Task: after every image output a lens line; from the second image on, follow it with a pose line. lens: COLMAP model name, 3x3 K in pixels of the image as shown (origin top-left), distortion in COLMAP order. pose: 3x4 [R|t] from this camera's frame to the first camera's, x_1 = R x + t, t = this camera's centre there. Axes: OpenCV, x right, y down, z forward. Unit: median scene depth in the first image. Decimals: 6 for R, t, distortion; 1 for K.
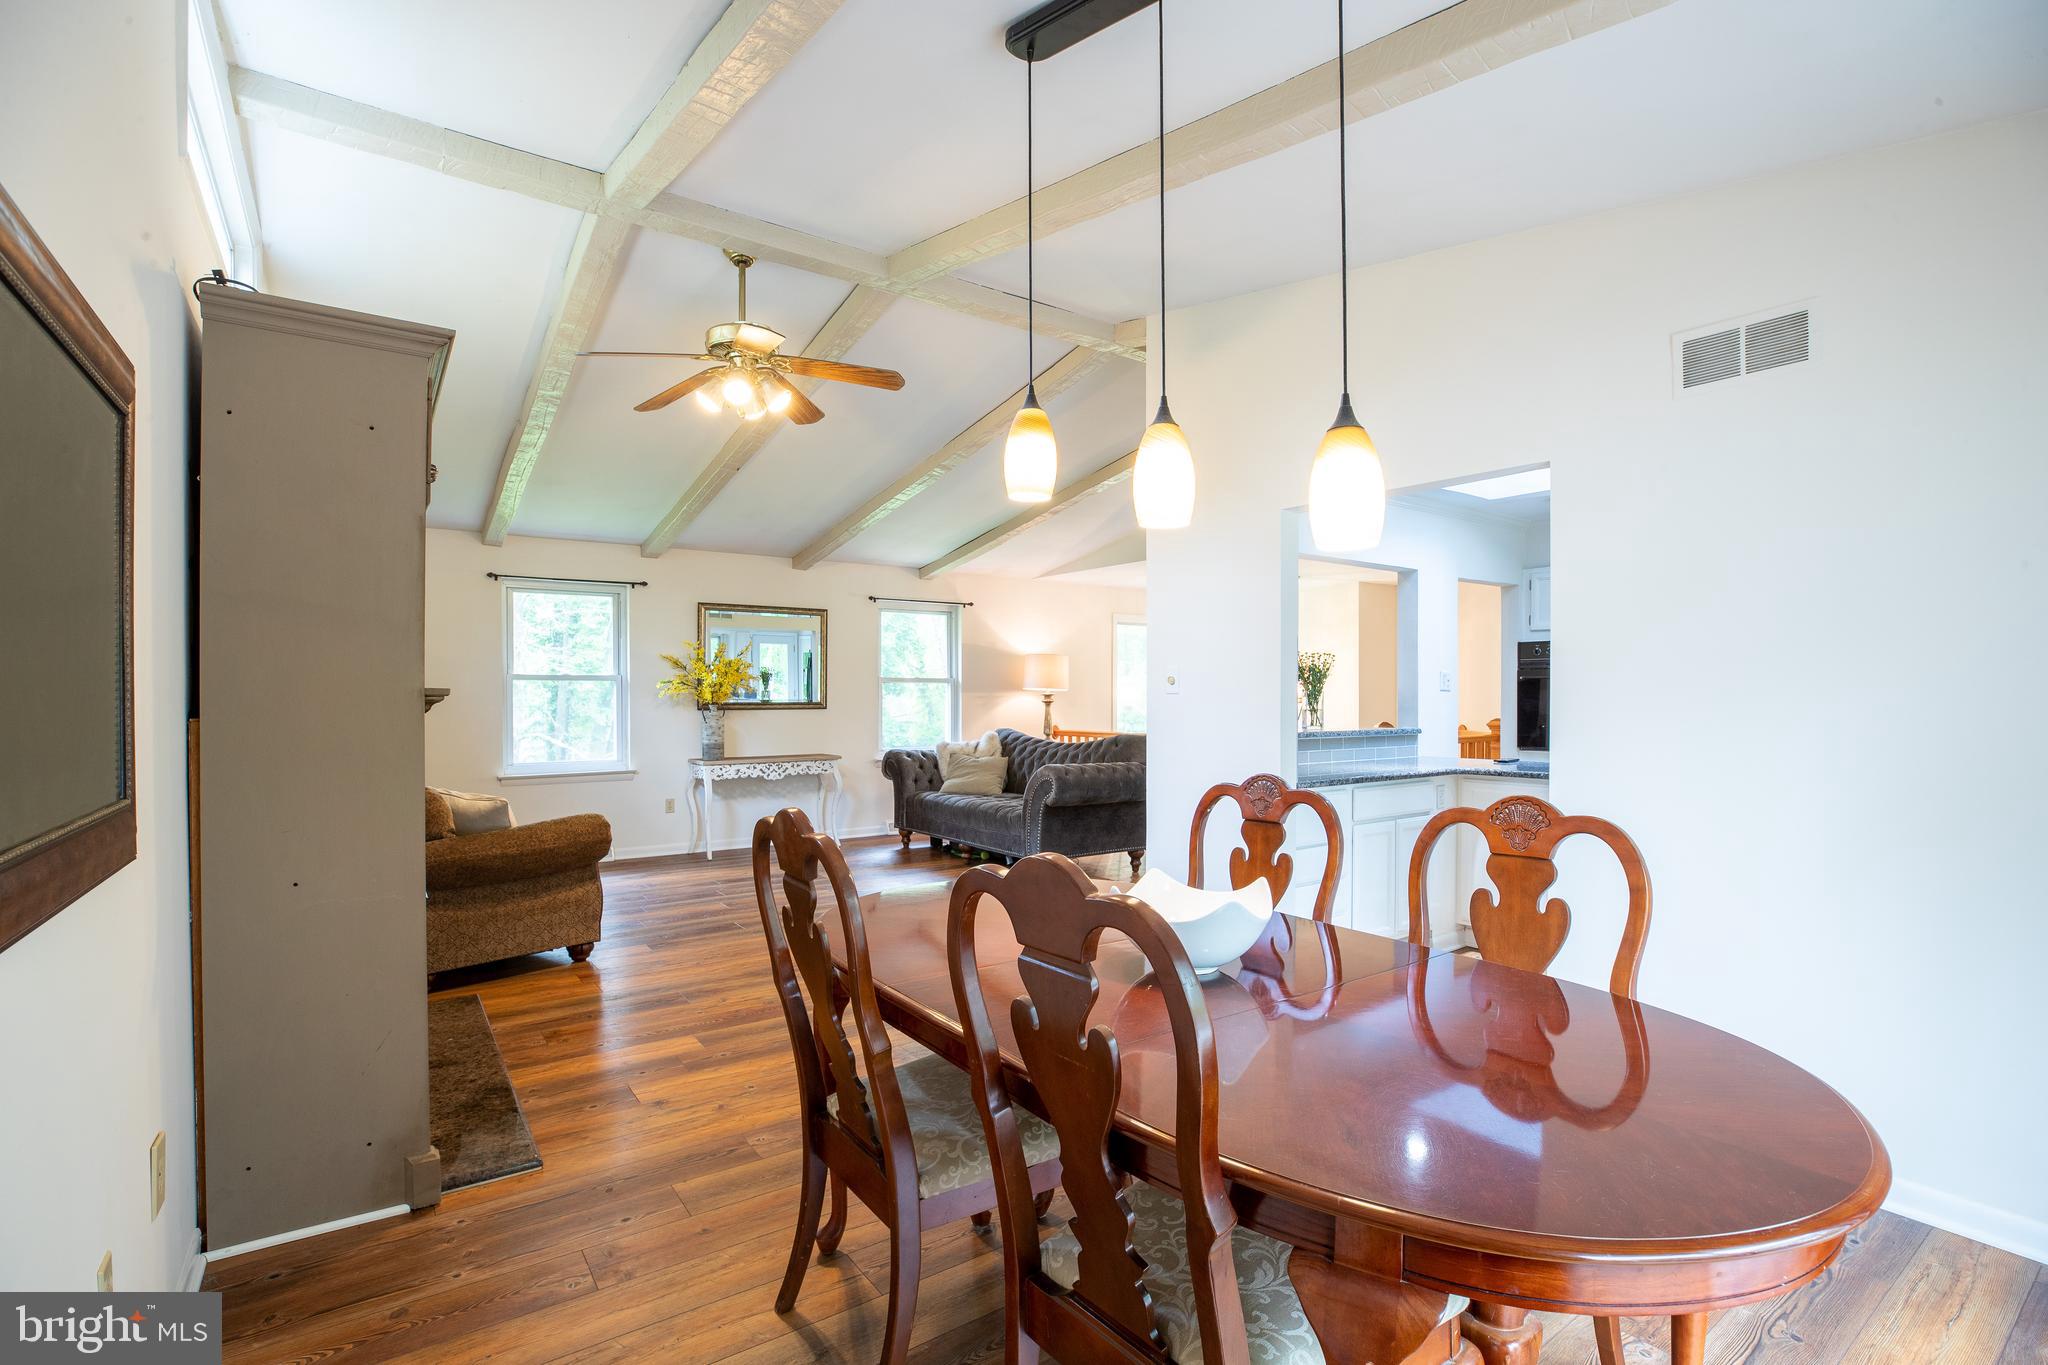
lens RADIAL K [[935.7, 0, 1033.1], [0, 935.7, 688.1], [0, 0, 1]] dist [-0.014913, 0.002079]
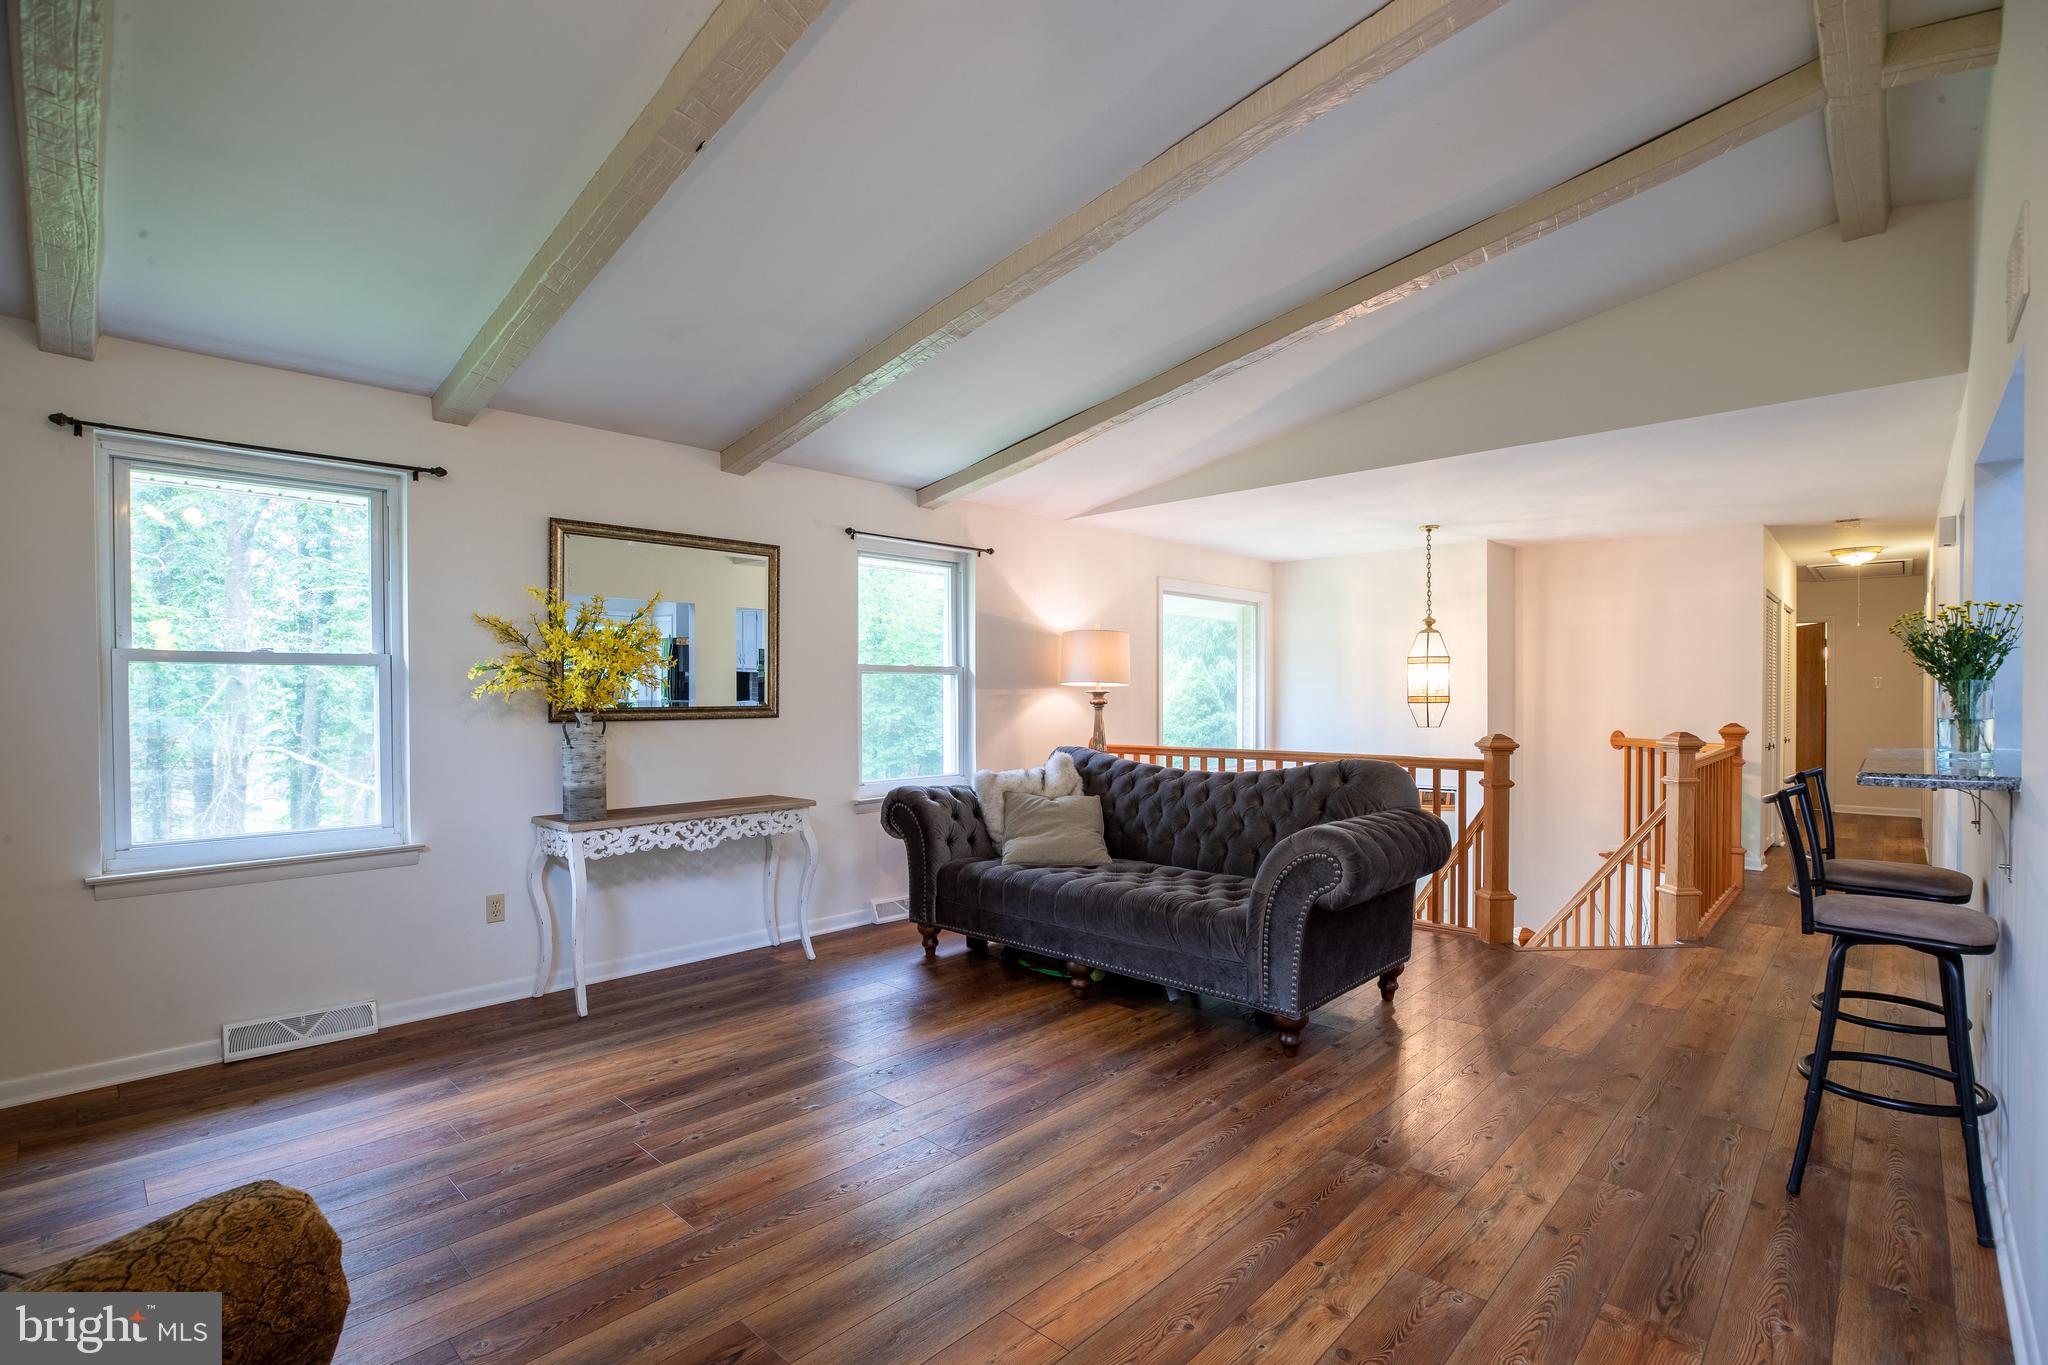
lens RADIAL K [[935.7, 0, 1012.7], [0, 935.7, 694.1], [0, 0, 1]] dist [-0.014913, 0.002079]
pose [[0.985374, -0.003127, 0.170377, -0.183698], [0.001998, 0.999975, 0.006797, 0.004257], [-0.170394, -0.006357, 0.985355, 0.420392]]
